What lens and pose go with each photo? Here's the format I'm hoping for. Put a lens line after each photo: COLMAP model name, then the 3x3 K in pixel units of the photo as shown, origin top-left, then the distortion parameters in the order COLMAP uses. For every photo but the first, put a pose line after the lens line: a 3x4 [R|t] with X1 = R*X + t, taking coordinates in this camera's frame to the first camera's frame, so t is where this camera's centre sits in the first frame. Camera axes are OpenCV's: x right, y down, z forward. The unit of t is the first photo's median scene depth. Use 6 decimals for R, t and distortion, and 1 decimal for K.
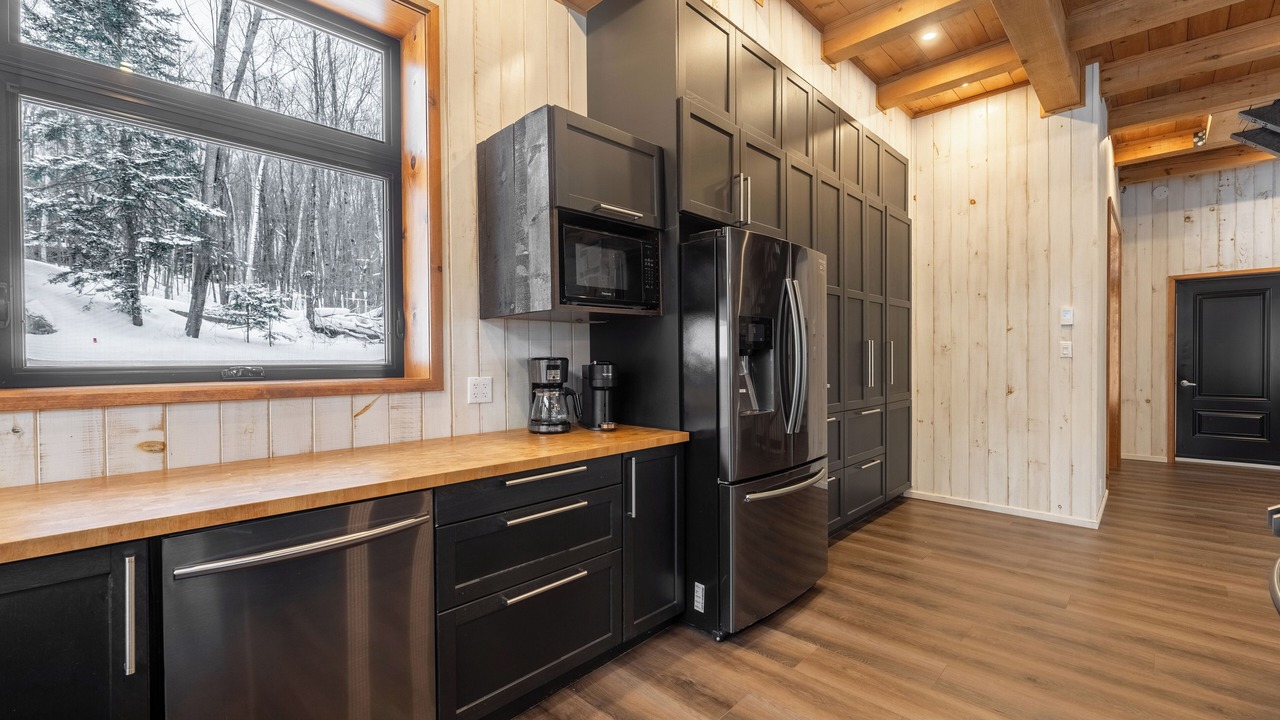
lens RADIAL K [[541.3, 0, 636.0], [0, 541.3, 366.0], [0, 0, 1]] dist [-0.002185, 0.000389]
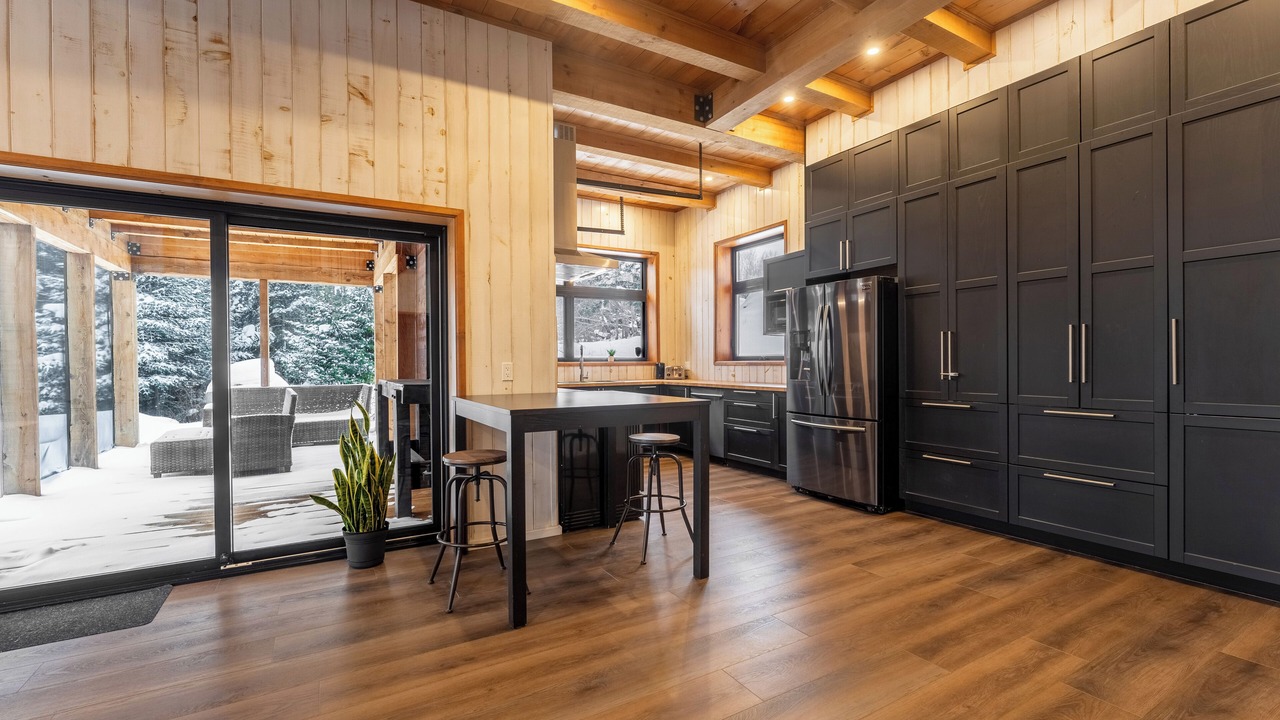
lens RADIAL K [[541.3, 0, 638.6], [0, 541.3, 363.4], [0, 0, 1]] dist [-0.002185, 0.000389]
pose [[-0.271096, 0.011138, -0.962488, 2.048681], [-0.002913, 0.999919, 0.012392, 0.003840], [0.962548, 0.006163, -0.271041, 0.880426]]
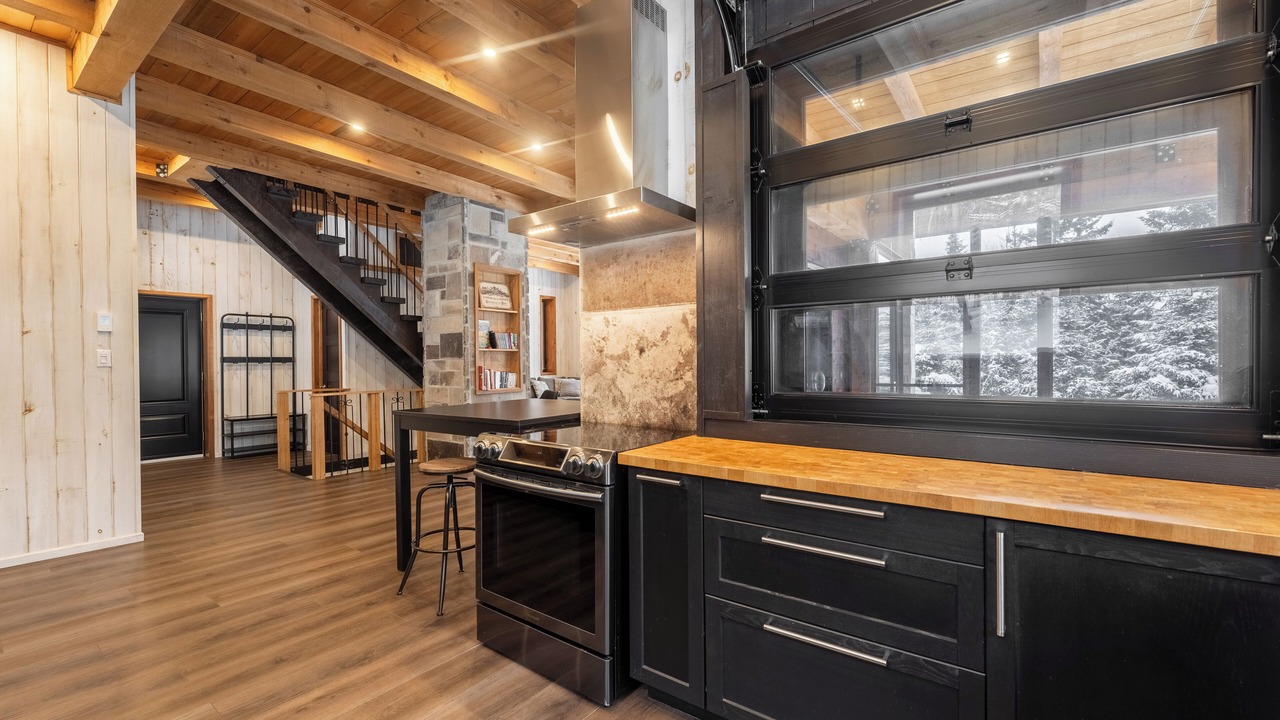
lens RADIAL K [[541.3, 0, 636.5], [0, 541.3, 366.0], [0, 0, 1]] dist [-0.002185, 0.000389]
pose [[-0.120184, -0.002252, 0.992749, -0.340322], [0.022321, 0.999738, 0.004971, -0.002507], [-0.992501, 0.022757, -0.120102, 0.317698]]
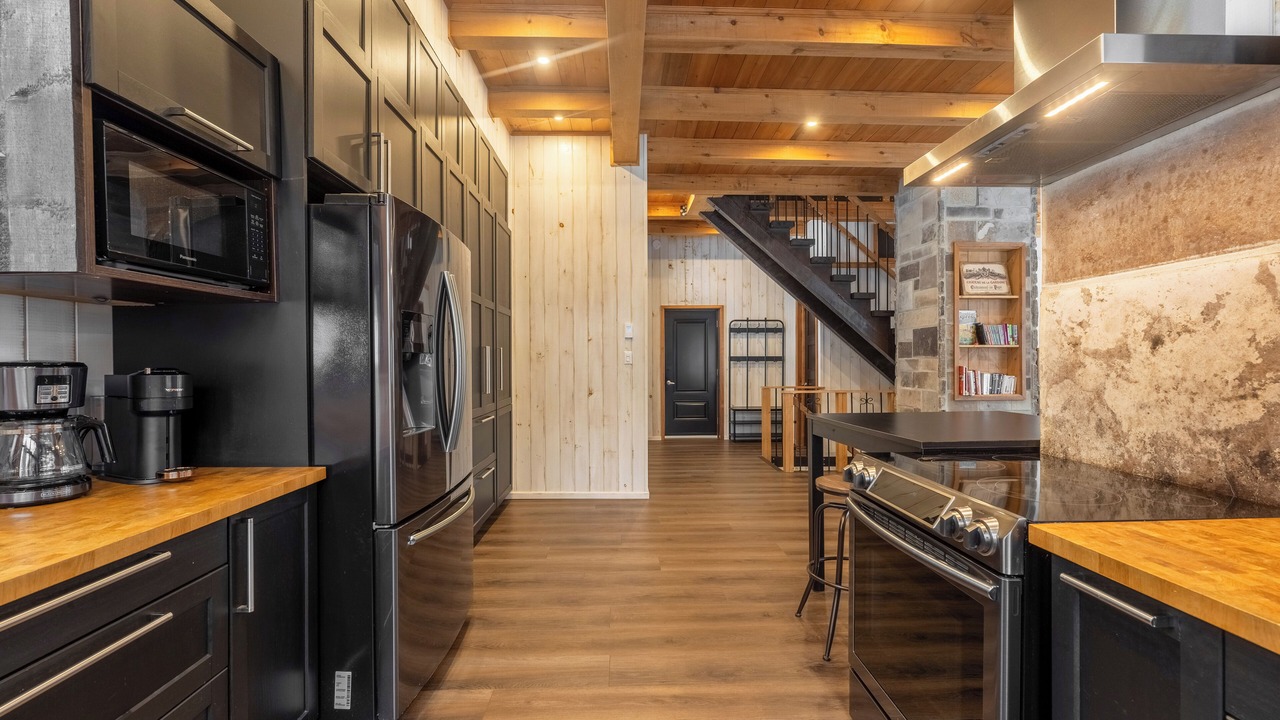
lens RADIAL K [[541.3, 0, 636.4], [0, 541.3, 365.6], [0, 0, 1]] dist [-0.002185, 0.000389]
pose [[0.699090, -0.000246, 0.715034, -0.116842], [0.009491, 0.999915, -0.008935, -0.001481], [-0.714971, 0.013032, 0.699033, 0.181623]]
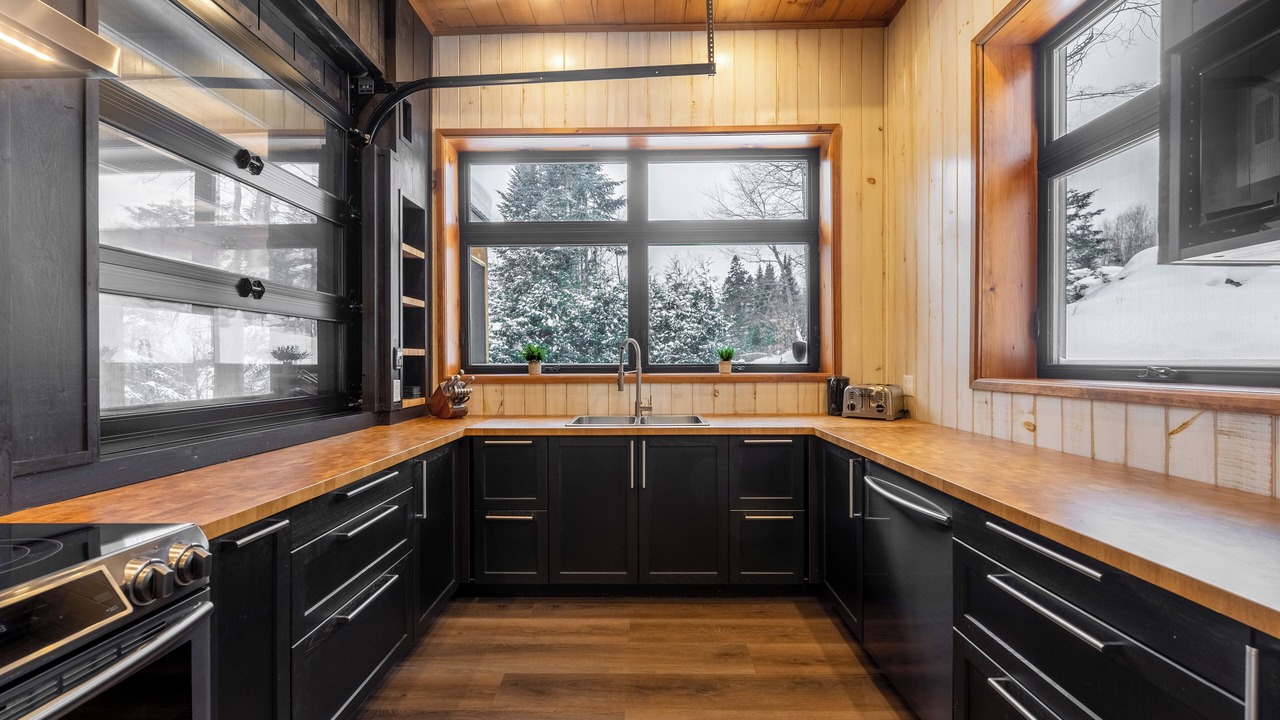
lens RADIAL K [[541.3, 0, 639.8], [0, 541.3, 365.6], [0, 0, 1]] dist [-0.002185, 0.000389]
pose [[-0.726516, 0.016399, -0.686954, 0.425351], [0.002846, 0.999778, 0.020857, -0.017178], [0.687144, 0.013198, -0.726401, 0.800880]]
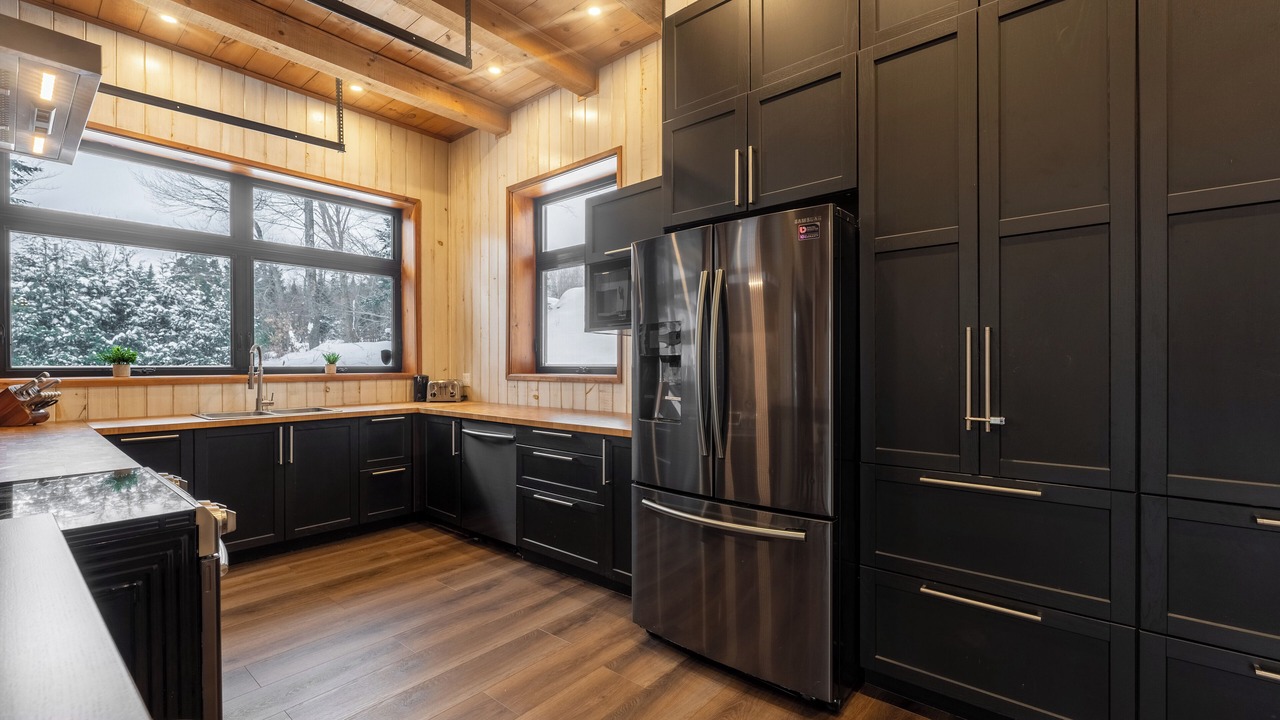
lens RADIAL K [[541.3, 0, 633.5], [0, 541.3, 364.7], [0, 0, 1]] dist [-0.002185, 0.000389]
pose [[0.056451, 0.008845, -0.998366, 1.082258], [-0.009771, 0.999918, 0.008306, -0.021022], [0.998358, 0.009286, 0.056533, 0.815044]]
